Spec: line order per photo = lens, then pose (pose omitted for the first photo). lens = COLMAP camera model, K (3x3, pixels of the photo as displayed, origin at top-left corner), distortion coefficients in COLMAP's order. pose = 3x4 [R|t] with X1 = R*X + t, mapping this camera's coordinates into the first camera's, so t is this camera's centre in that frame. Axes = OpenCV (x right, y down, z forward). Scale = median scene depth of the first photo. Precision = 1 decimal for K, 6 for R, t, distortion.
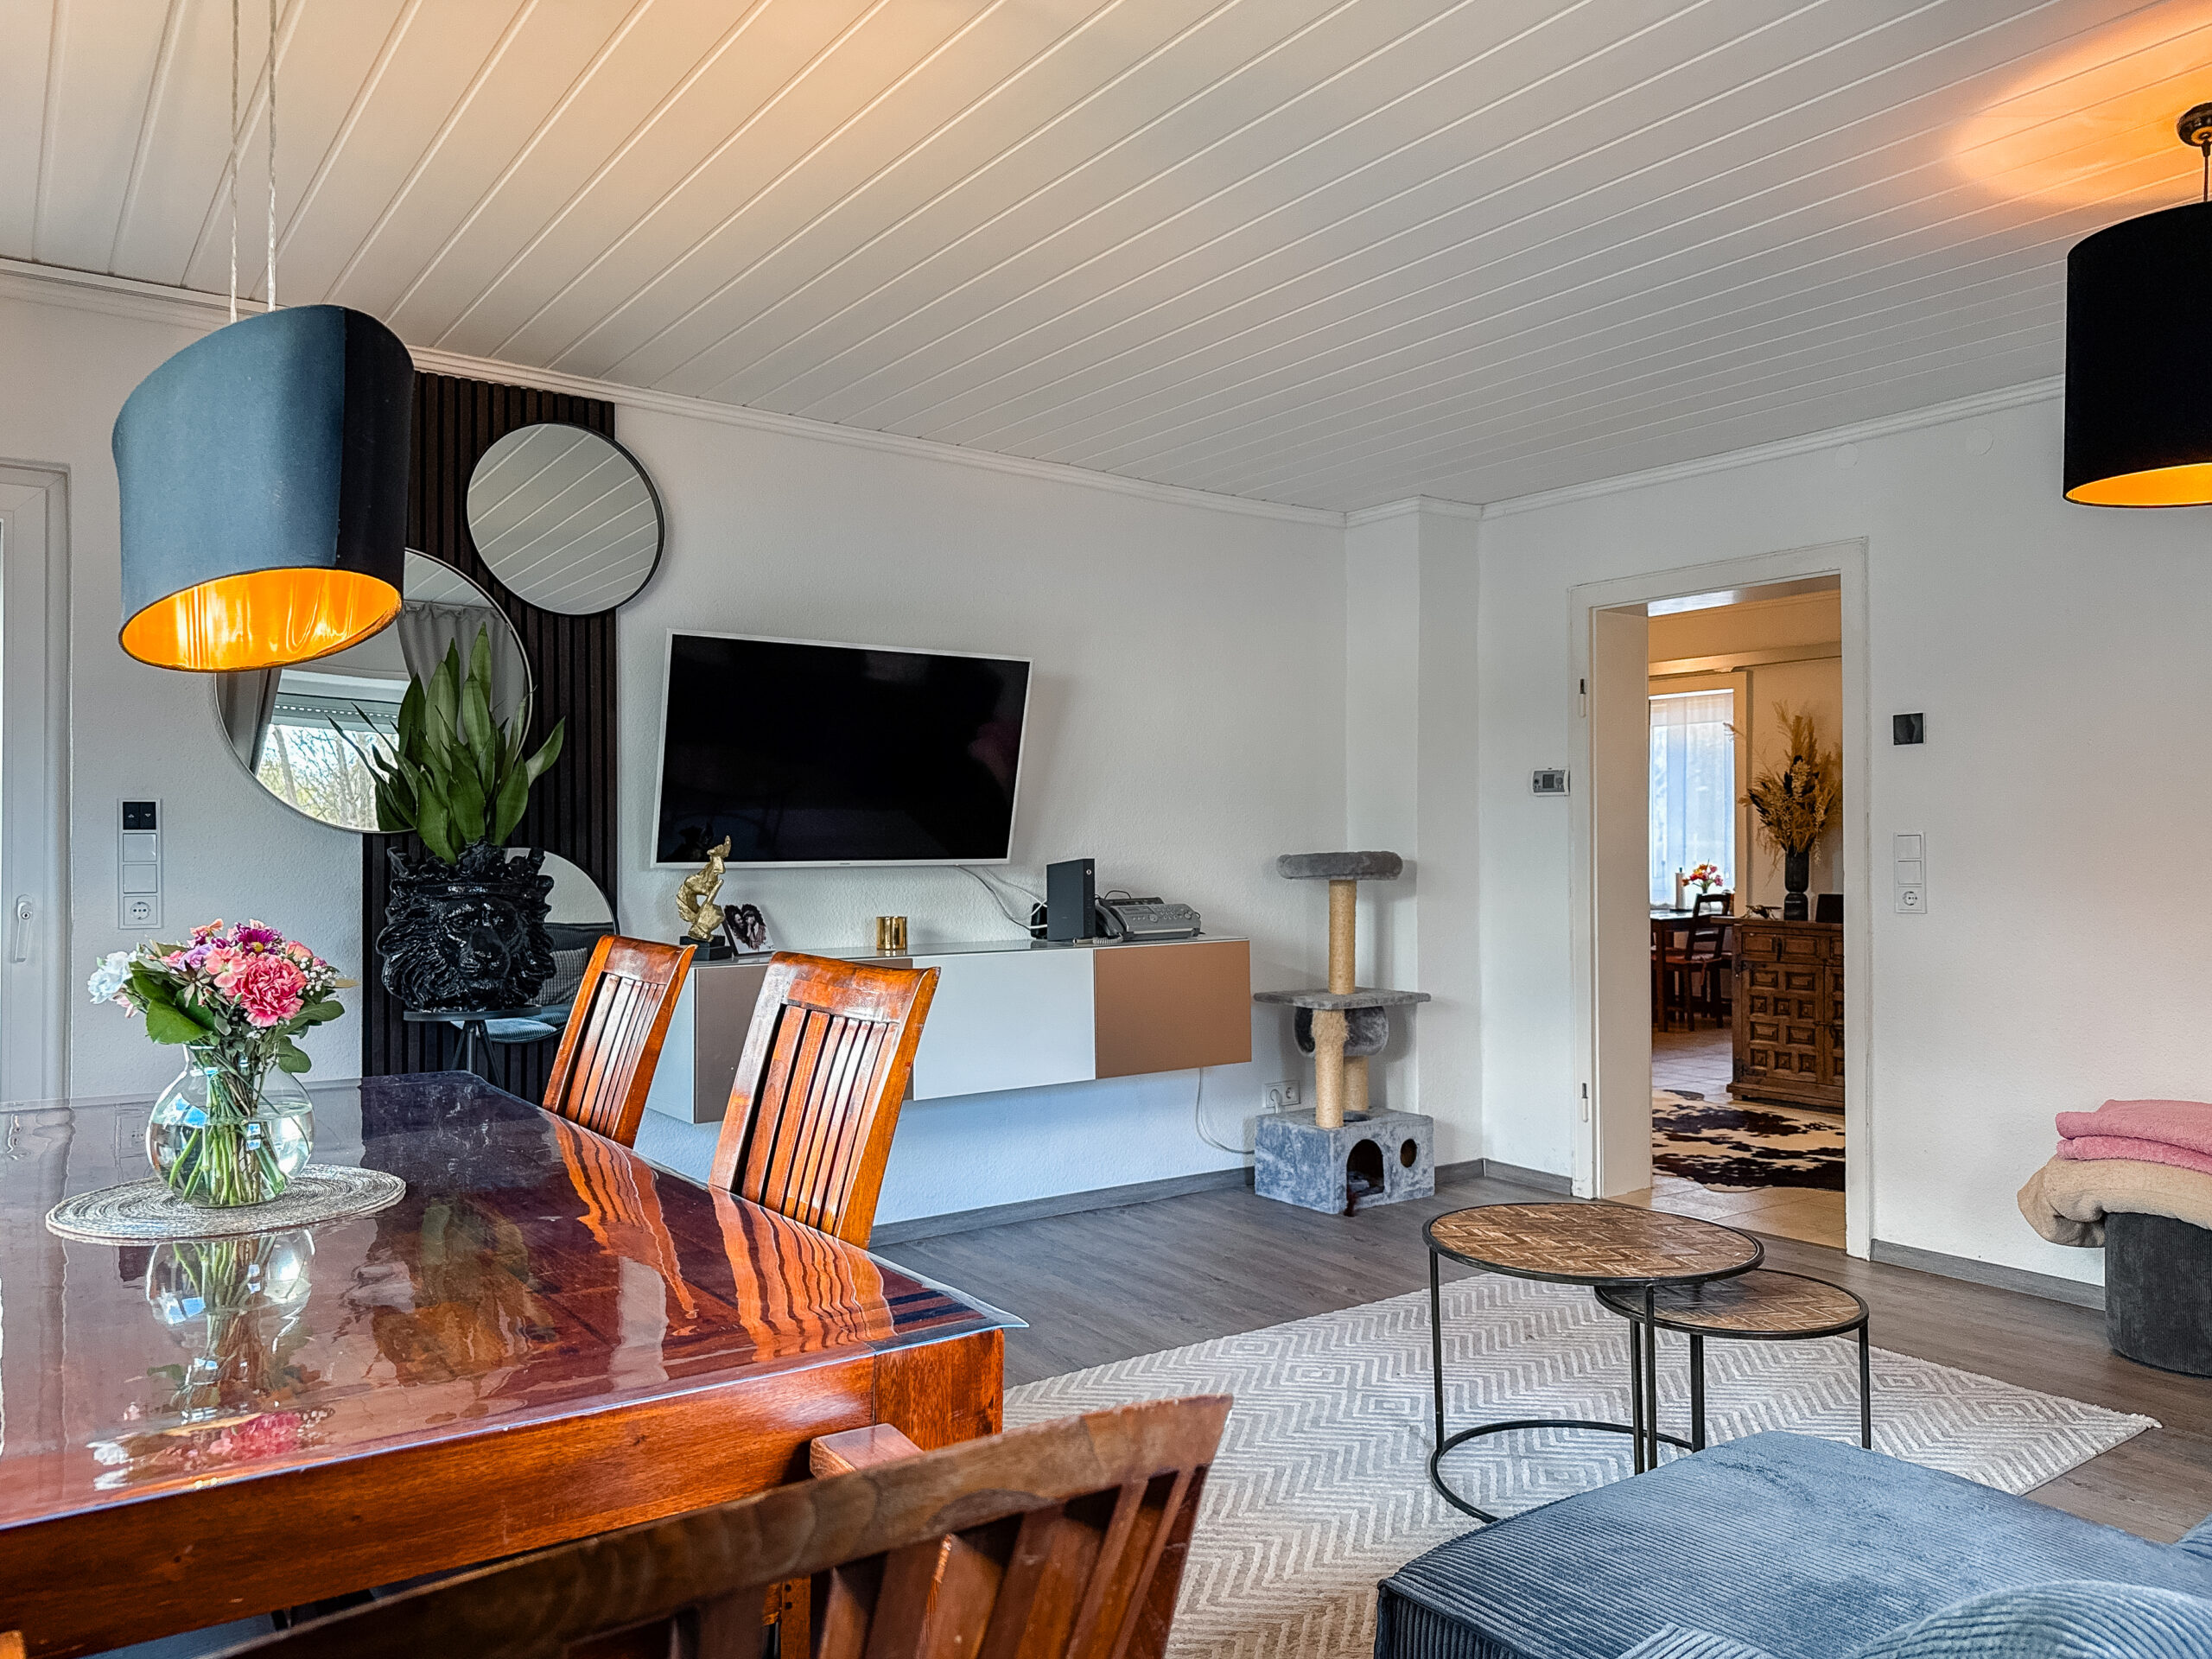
lens RADIAL K [[1550.0, 0, 1095.4], [0, 1550.0, 838.9], [0, 0, 1]] dist [0.048306, -0.054509]
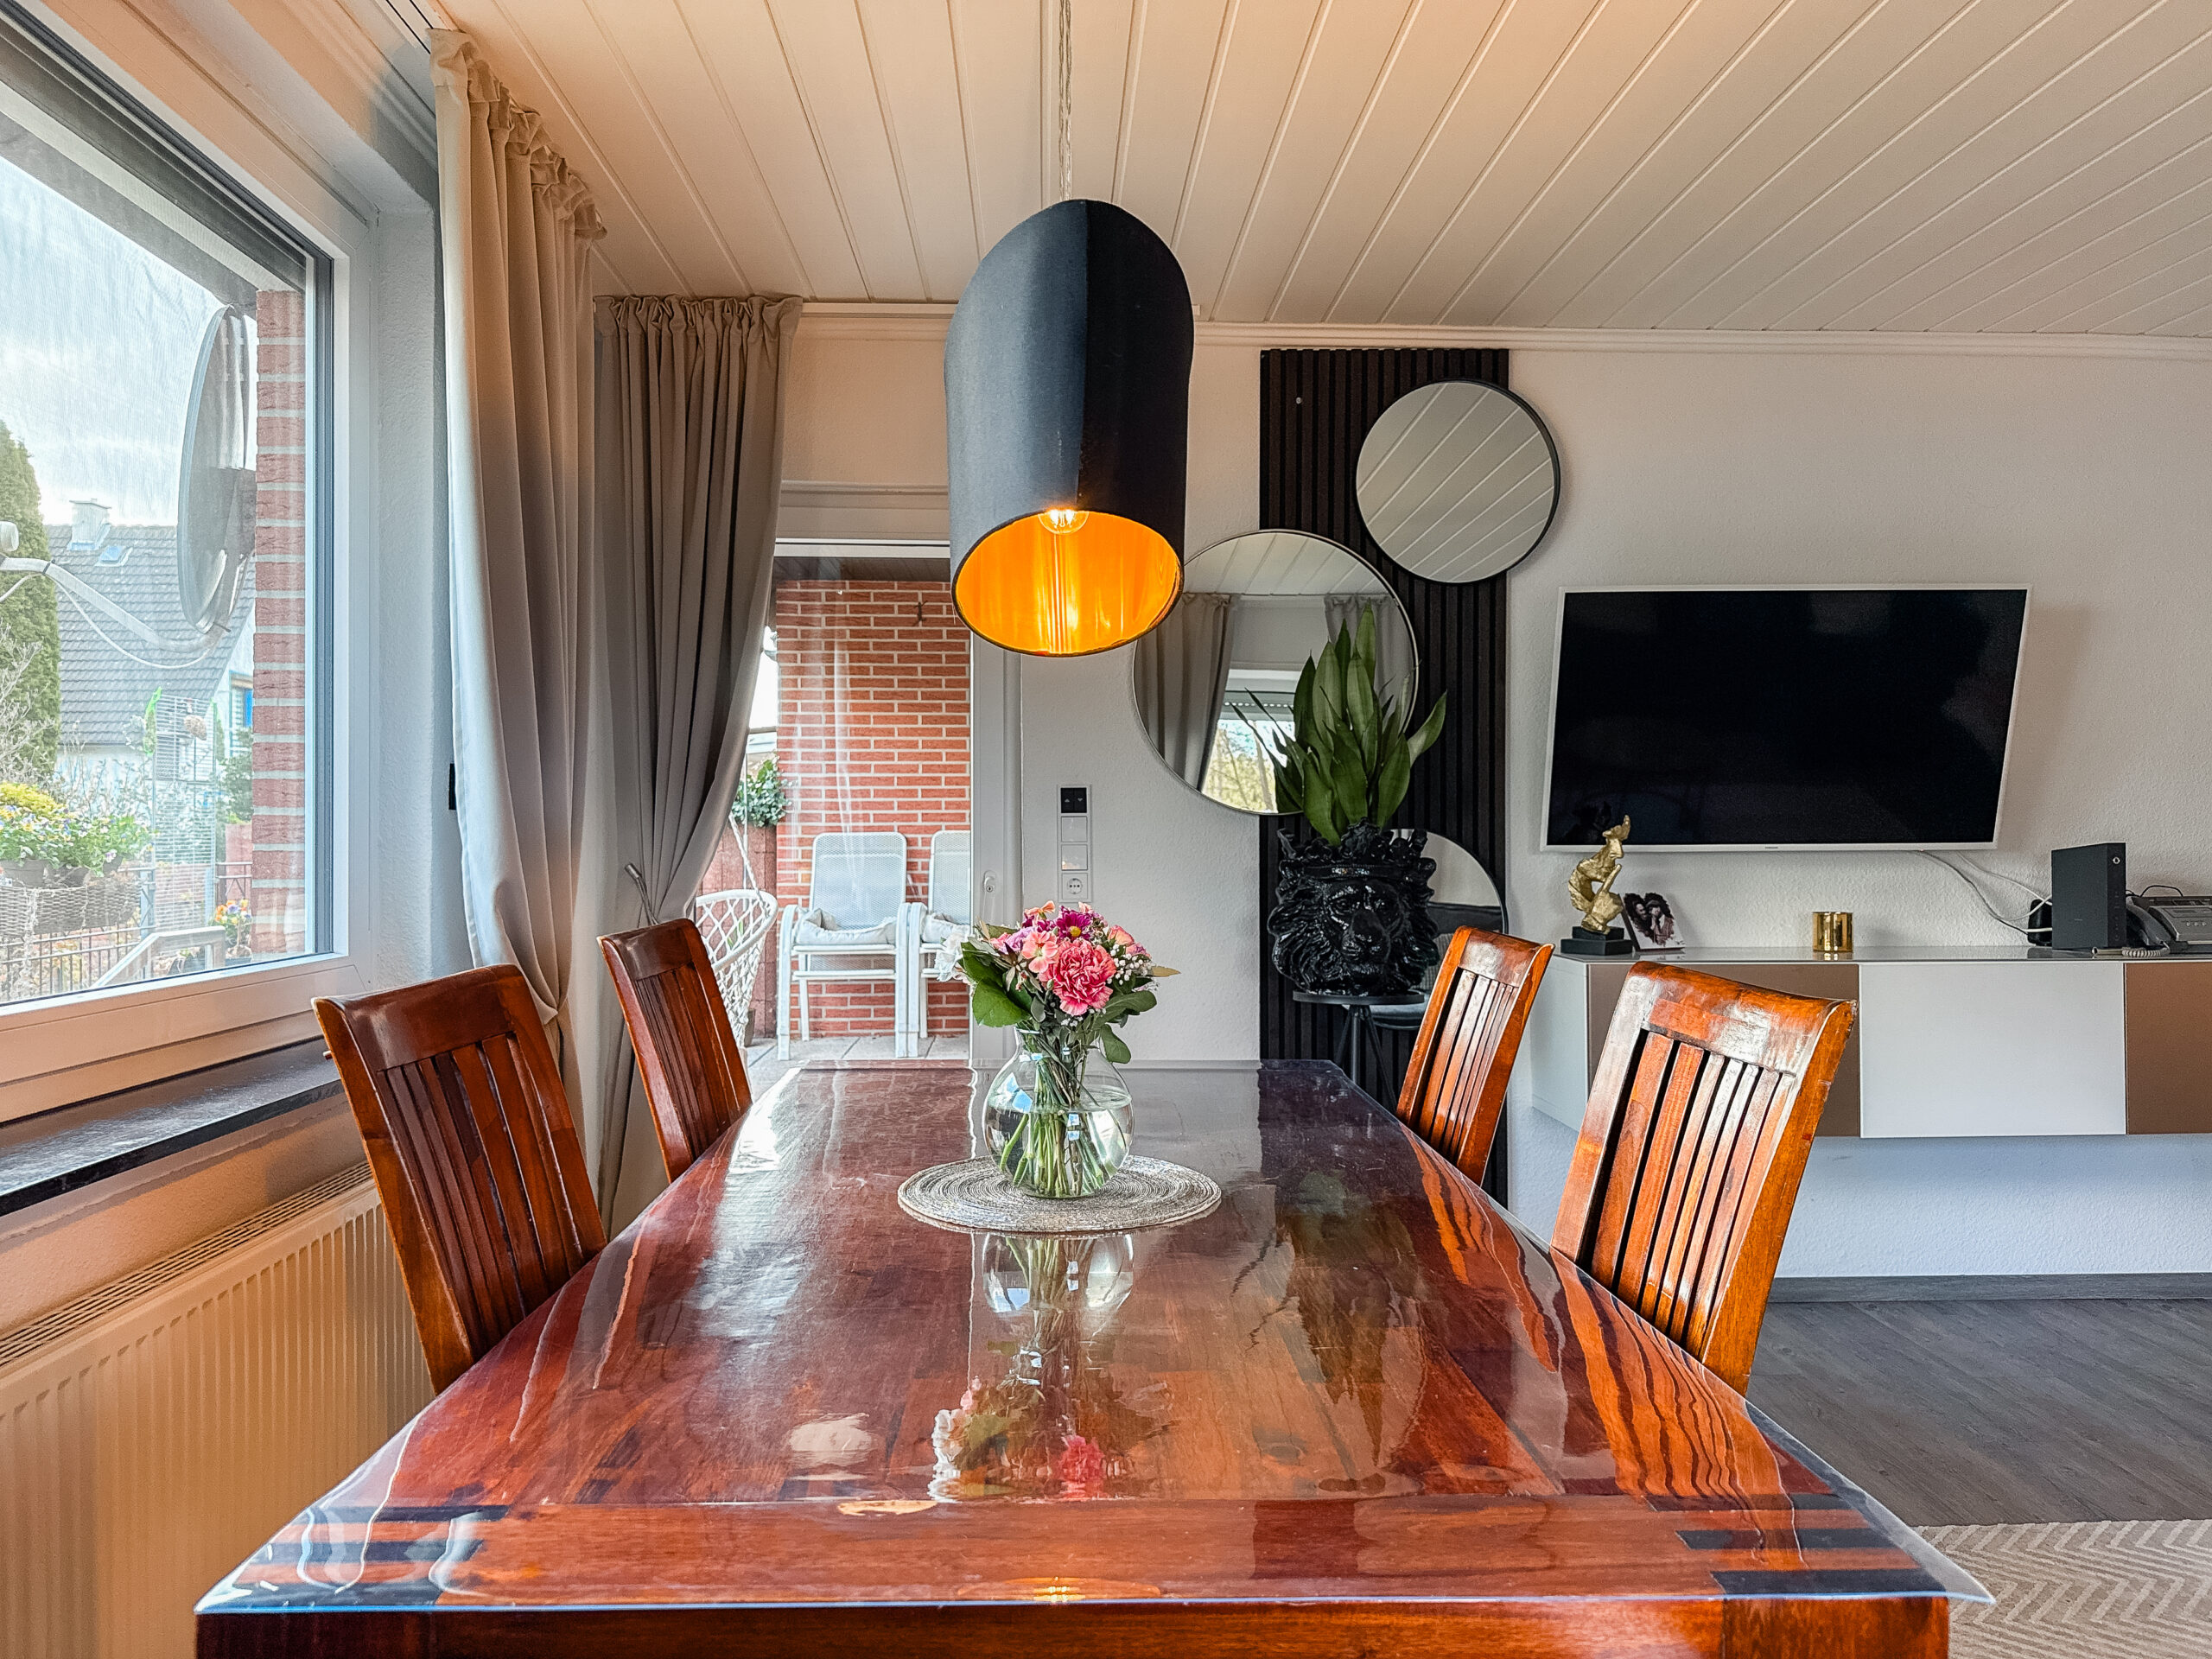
lens RADIAL K [[1550.0, 0, 1101.0], [0, 1550.0, 837.3], [0, 0, 1]] dist [0.048306, -0.054509]
pose [[0.836640, 0.003976, -0.547739, -0.000437], [0.002058, 0.999944, 0.010402, 0.000592], [0.547750, -0.009830, 0.836584, 0.097720]]
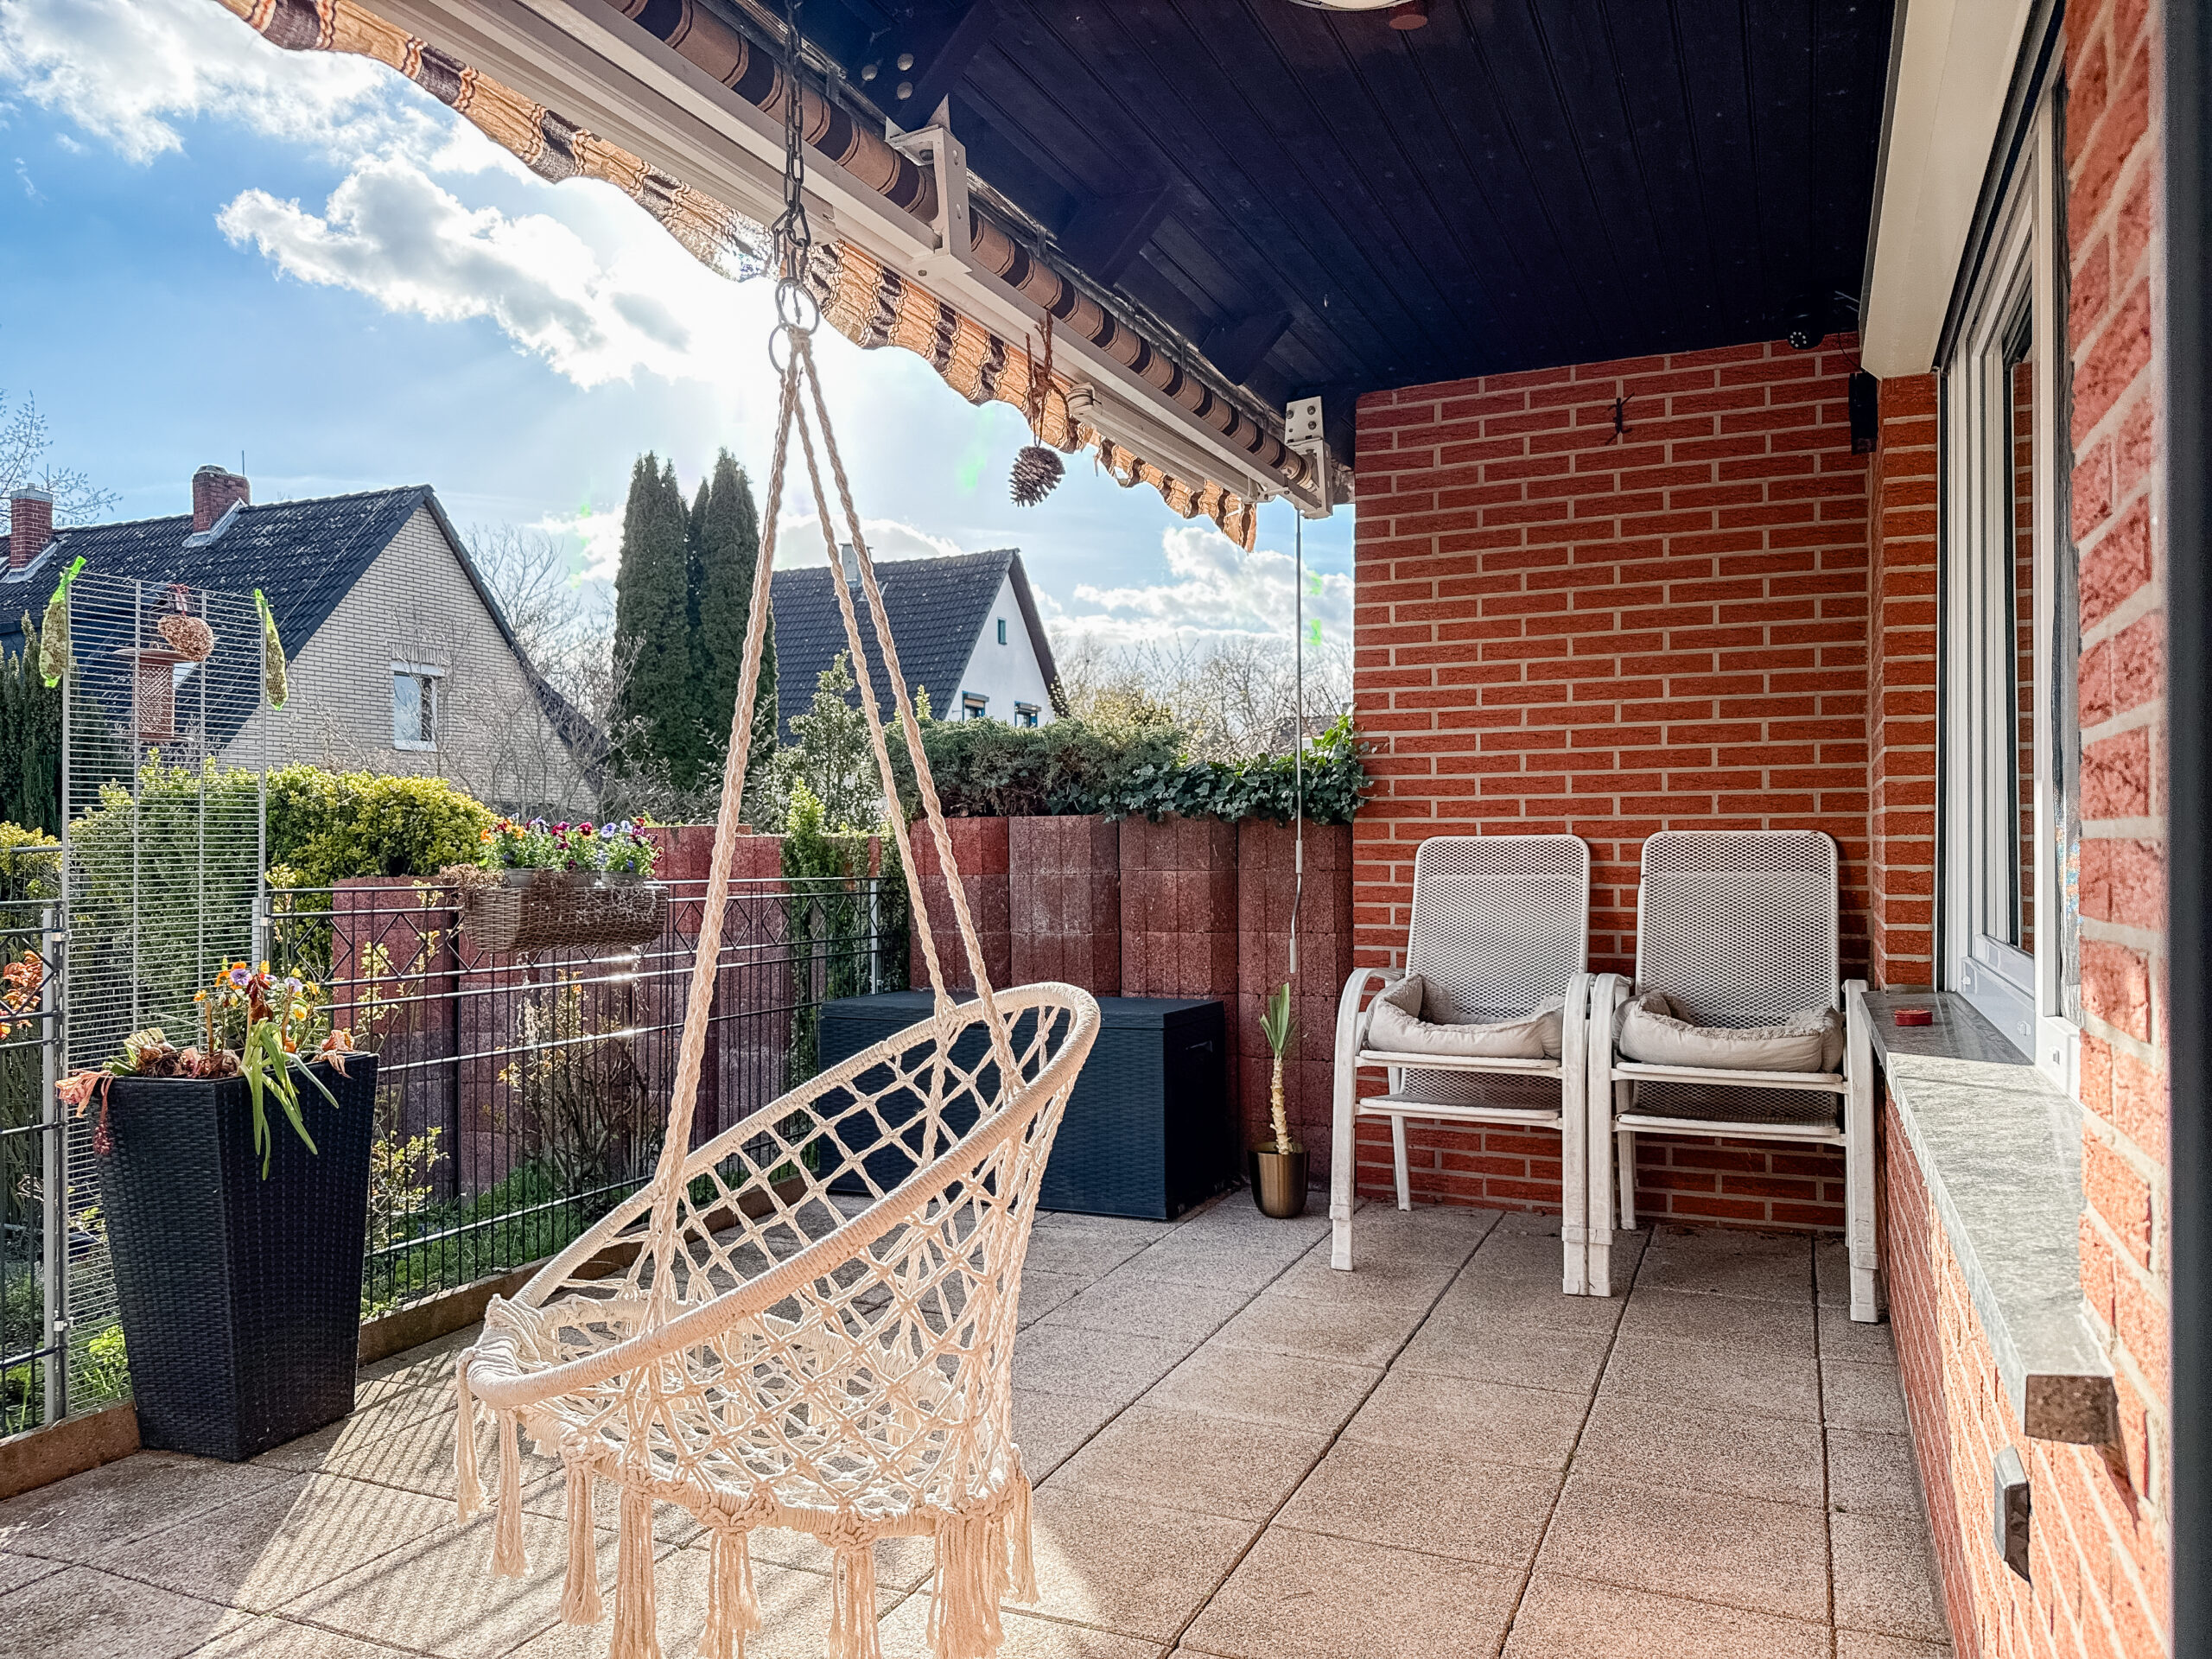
lens RADIAL K [[1550.0, 0, 1112.9], [0, 1550.0, 839.9], [0, 0, 1]] dist [0.048306, -0.054509]
pose [[0.519418, 0.000190, -0.854520, -0.623881], [0.005607, 0.999978, 0.003631, 0.013627], [0.854502, -0.006677, 0.519406, 0.872821]]
